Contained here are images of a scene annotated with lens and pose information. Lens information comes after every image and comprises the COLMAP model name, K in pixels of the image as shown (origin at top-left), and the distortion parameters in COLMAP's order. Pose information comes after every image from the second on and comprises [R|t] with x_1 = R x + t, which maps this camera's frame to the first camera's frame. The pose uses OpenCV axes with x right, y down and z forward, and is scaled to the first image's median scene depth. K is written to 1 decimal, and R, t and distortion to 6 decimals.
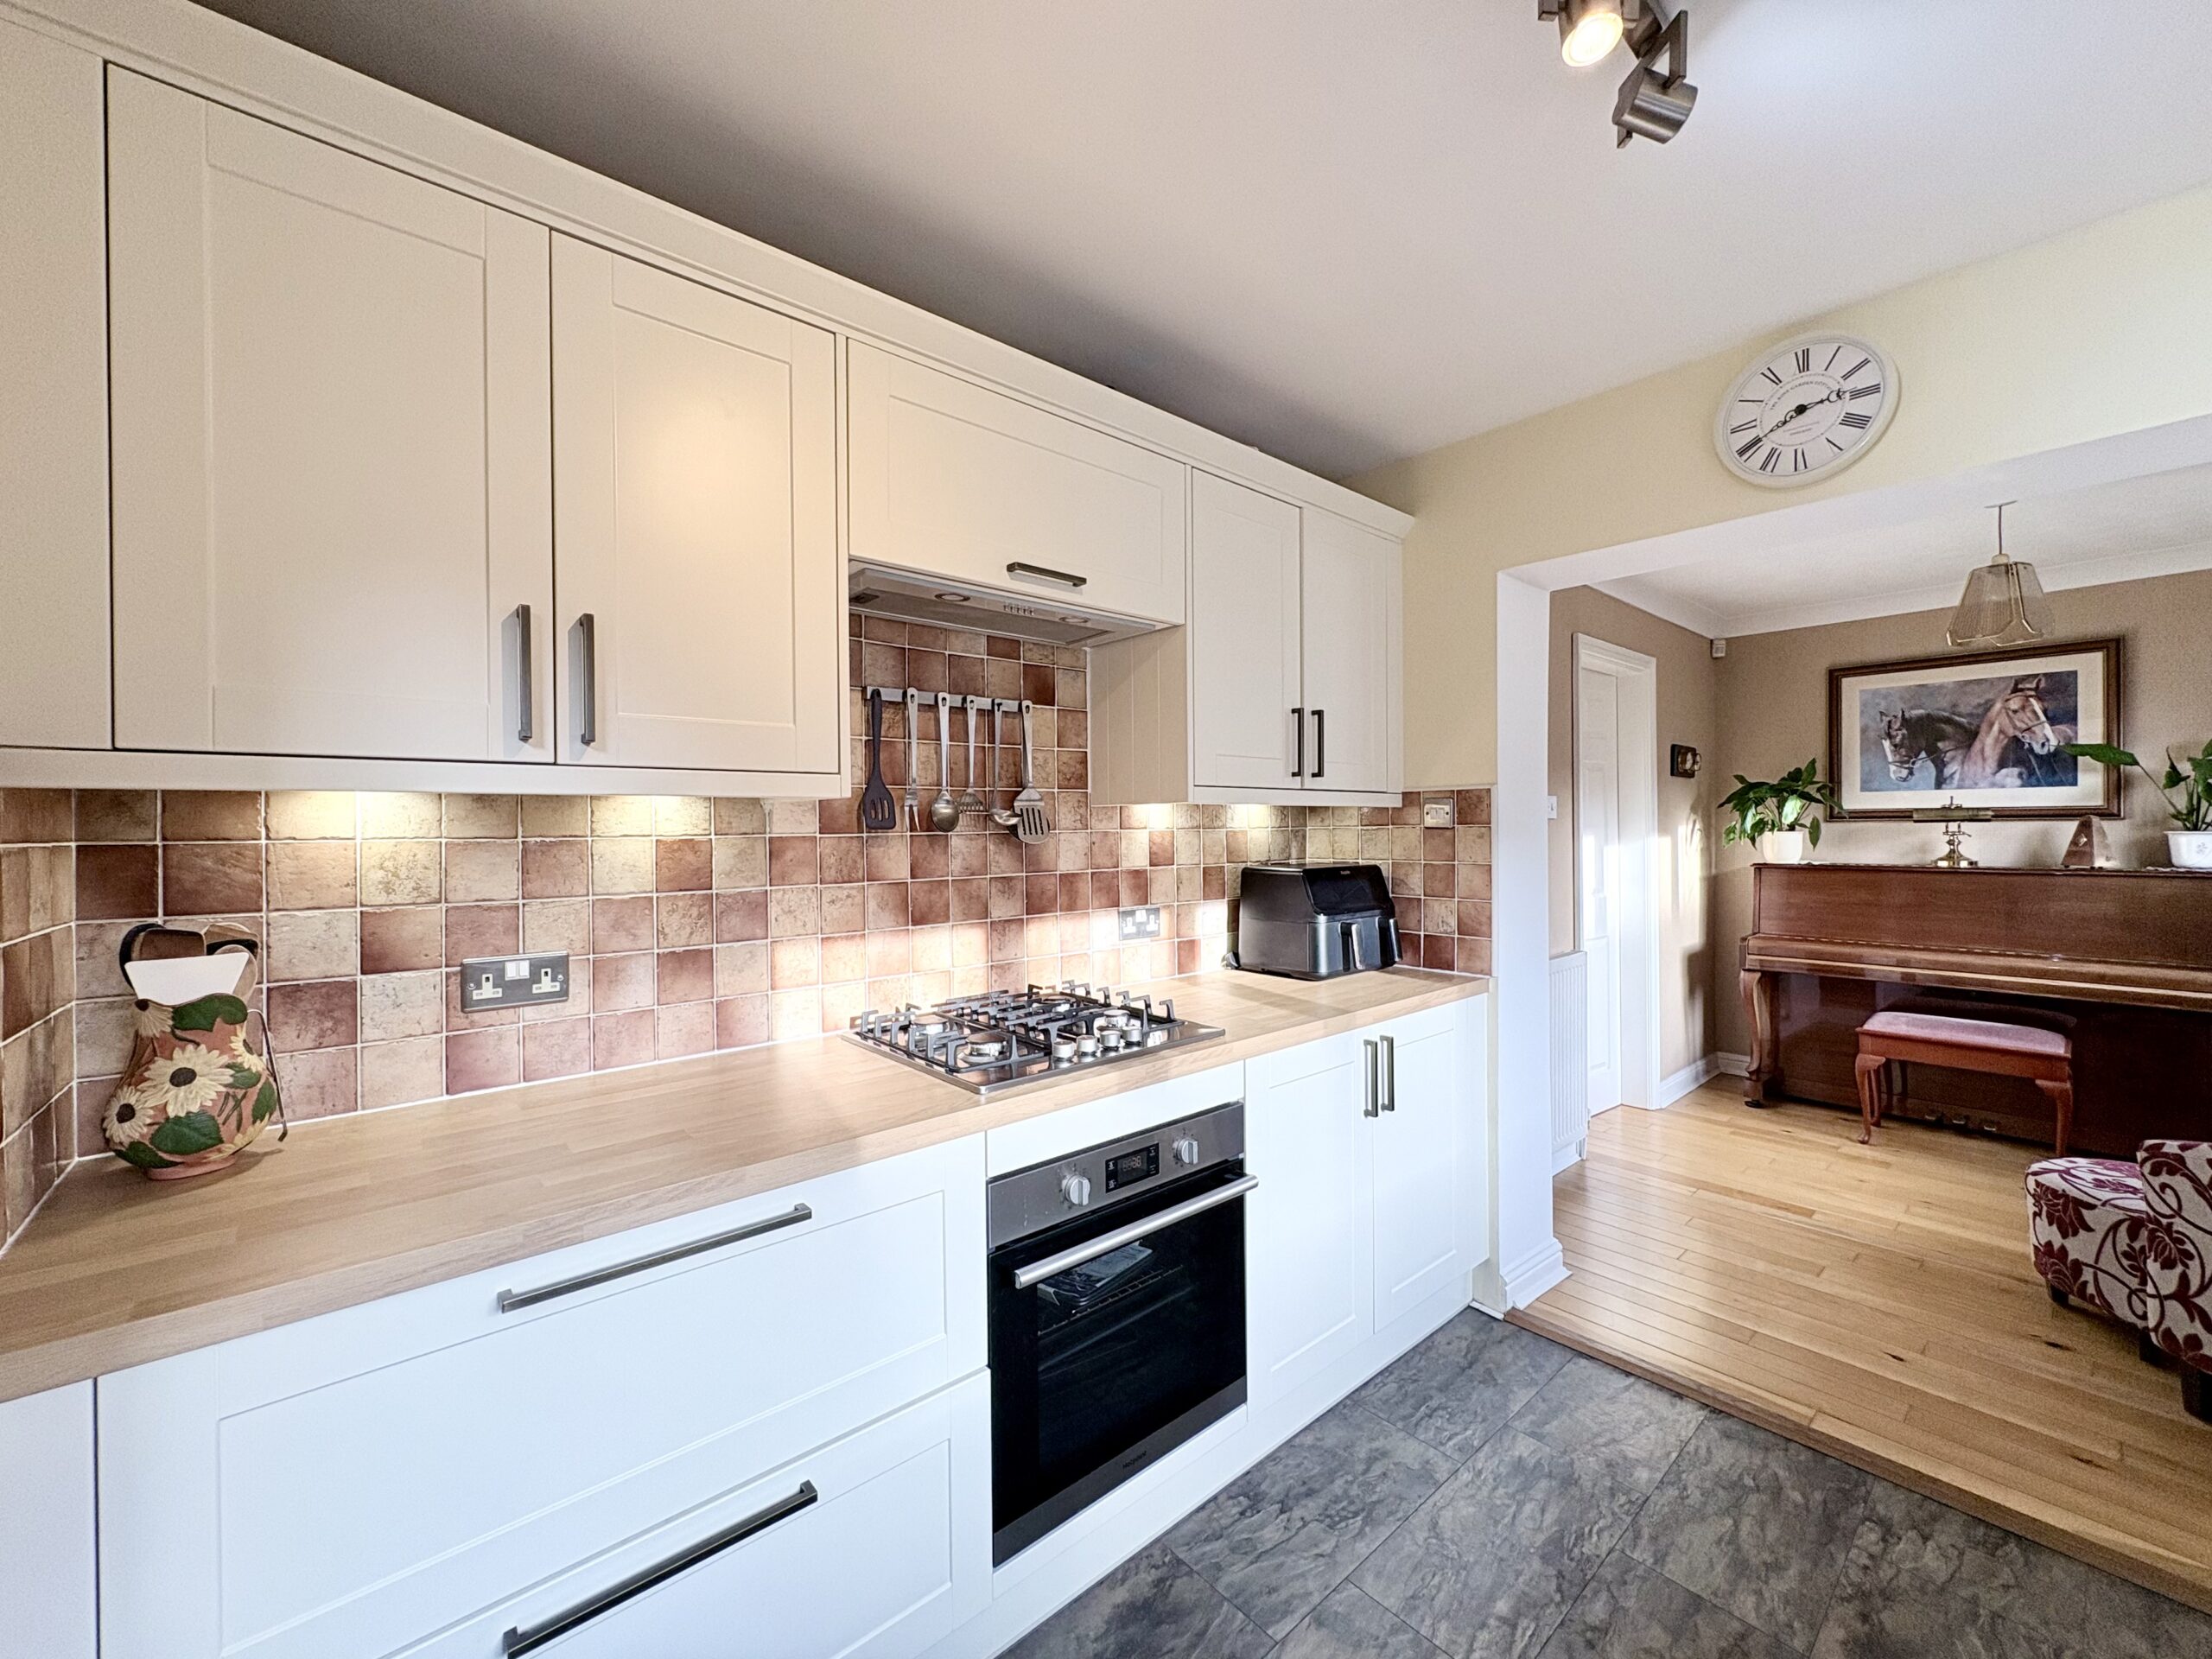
lens RADIAL K [[881.3, 0, 1102.8], [0, 881.3, 828.6], [0, 0, 1]] dist [-0.001008, 0.000078]
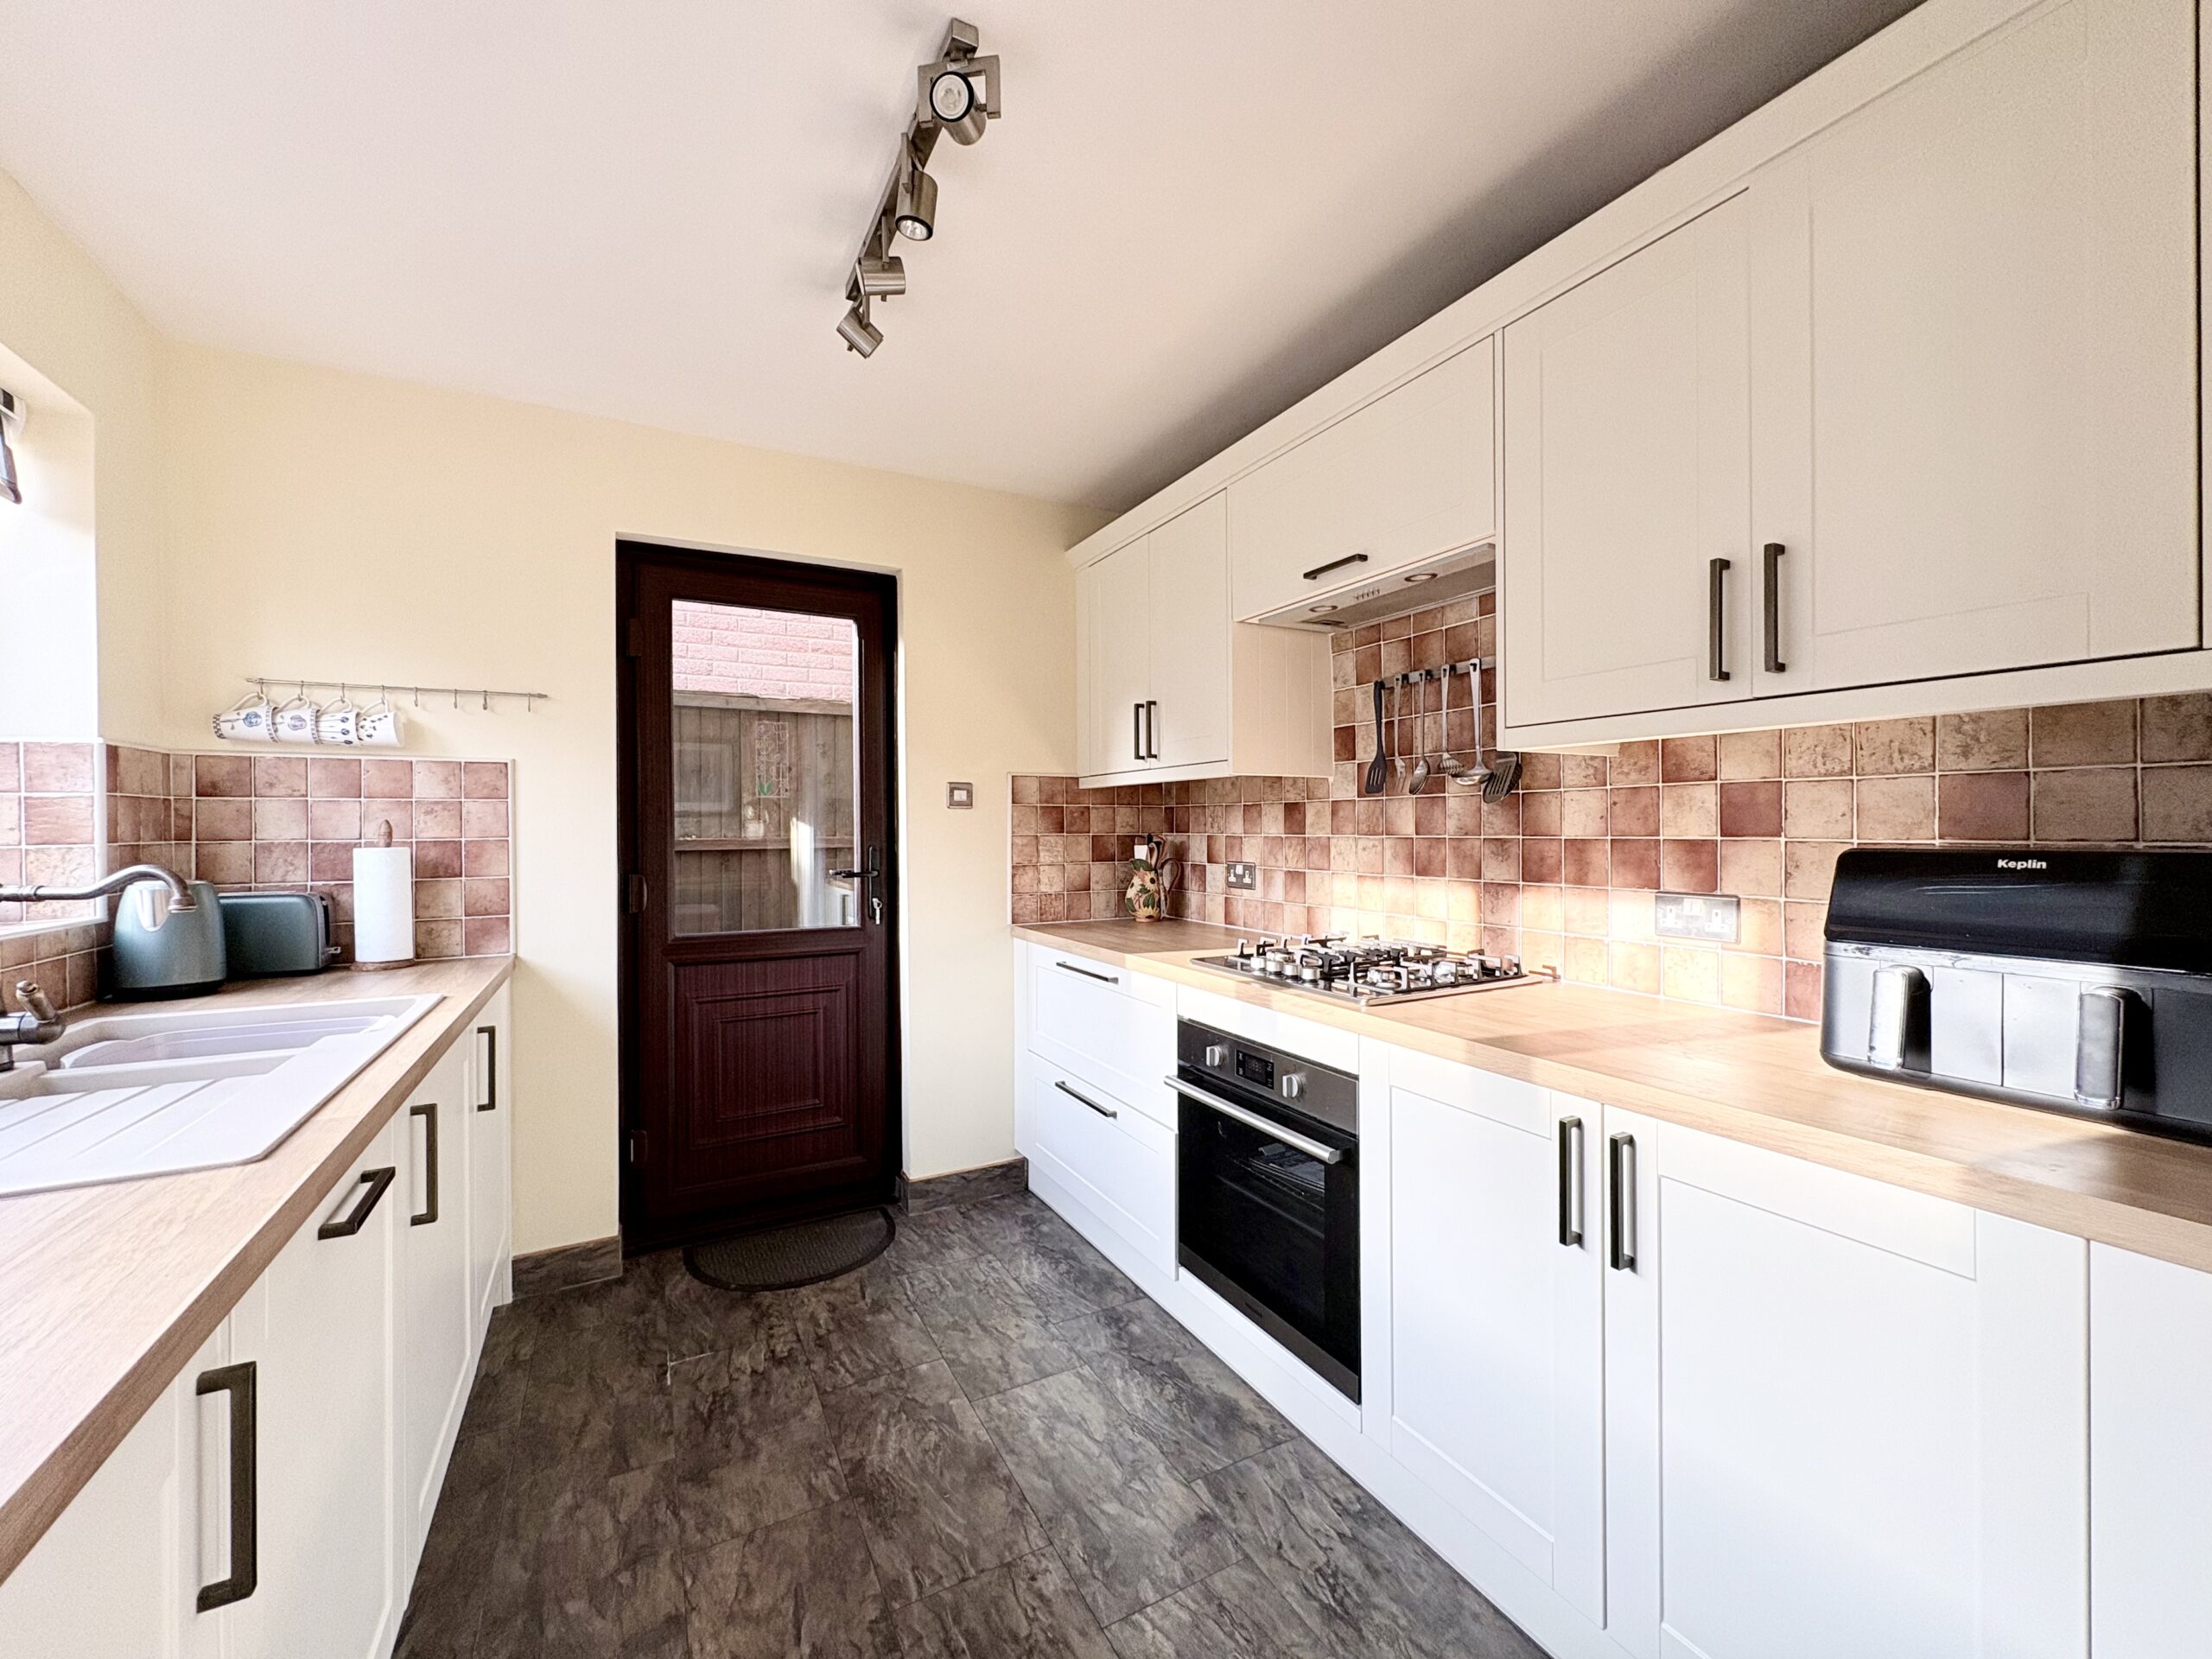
lens RADIAL K [[881.3, 0, 1103.4], [0, 881.3, 833.0], [0, 0, 1]] dist [-0.001008, 0.000078]
pose [[-0.218288, 0.017158, -0.975733, 0.912501], [0.003877, 0.999853, 0.016715, 0.030407], [0.975877, -0.000134, -0.218323, 0.775845]]
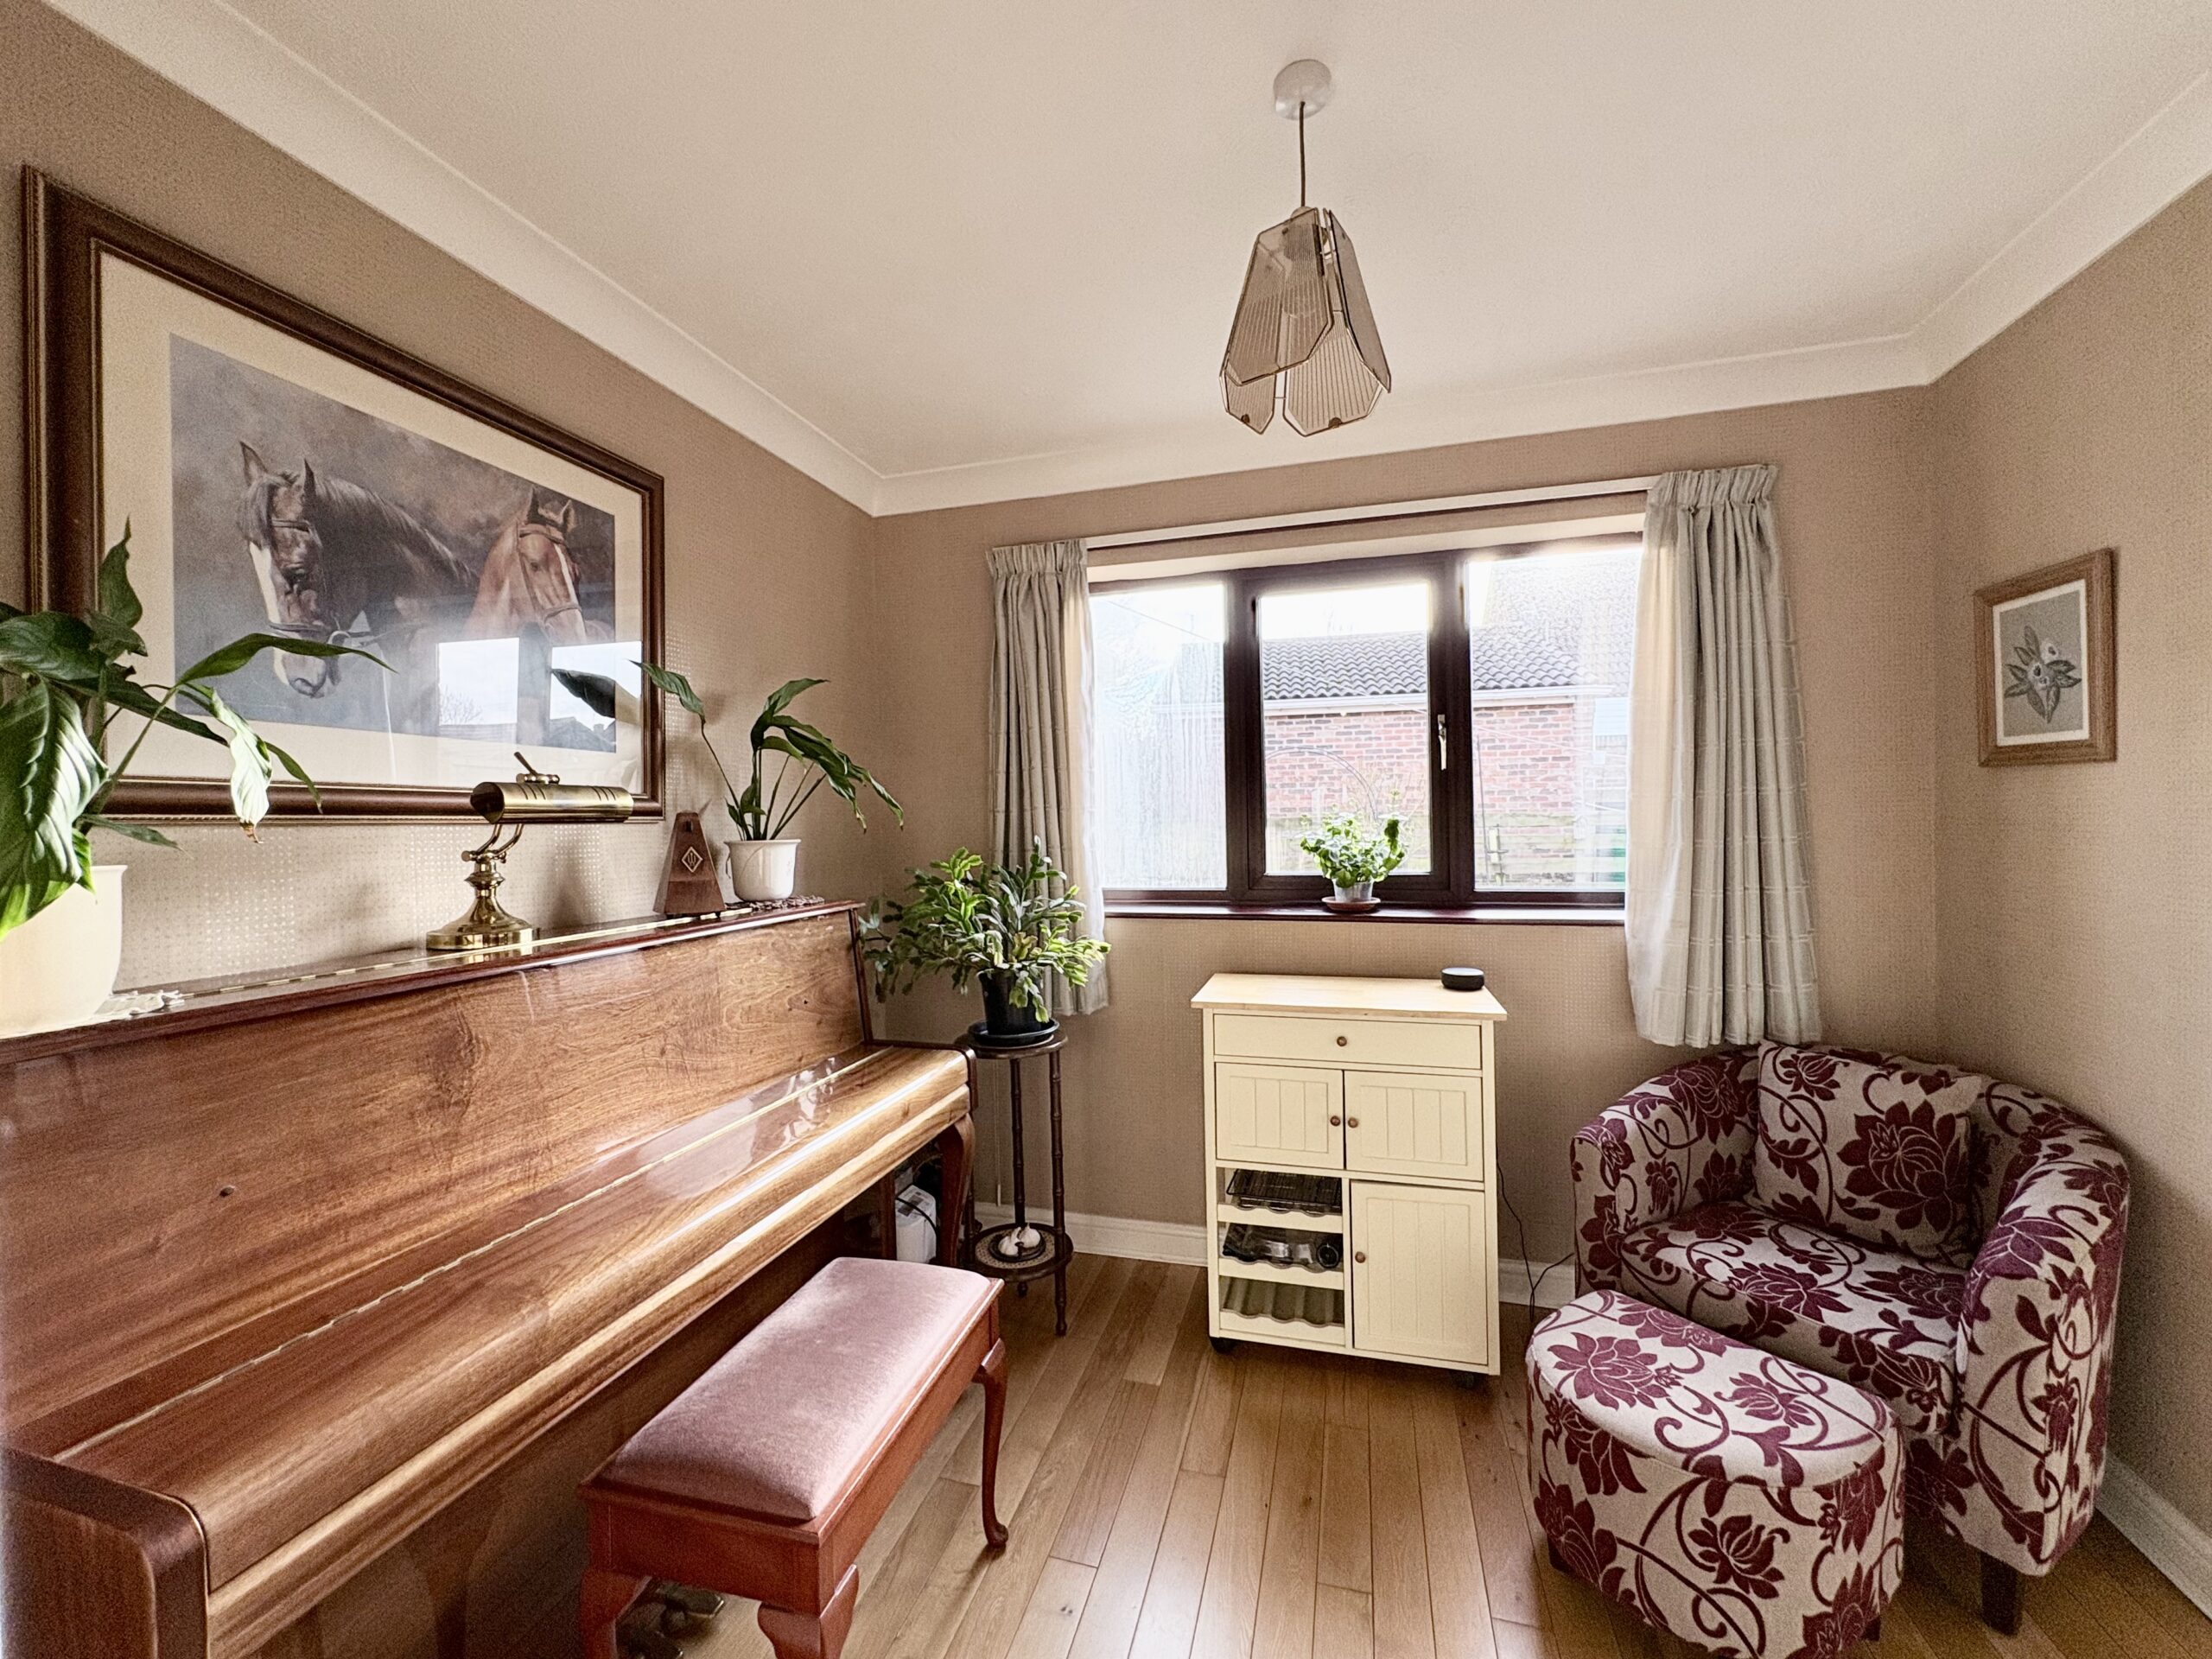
lens RADIAL K [[881.3, 0, 1106.0], [0, 881.3, 830.3], [0, 0, 1]] dist [-0.001008, 0.000078]
pose [[-0.550250, 0.012586, 0.834905, 0.955793], [0.027289, 0.999623, 0.002916, 0.001732], [-0.834554, 0.024388, -0.550386, 1.814183]]
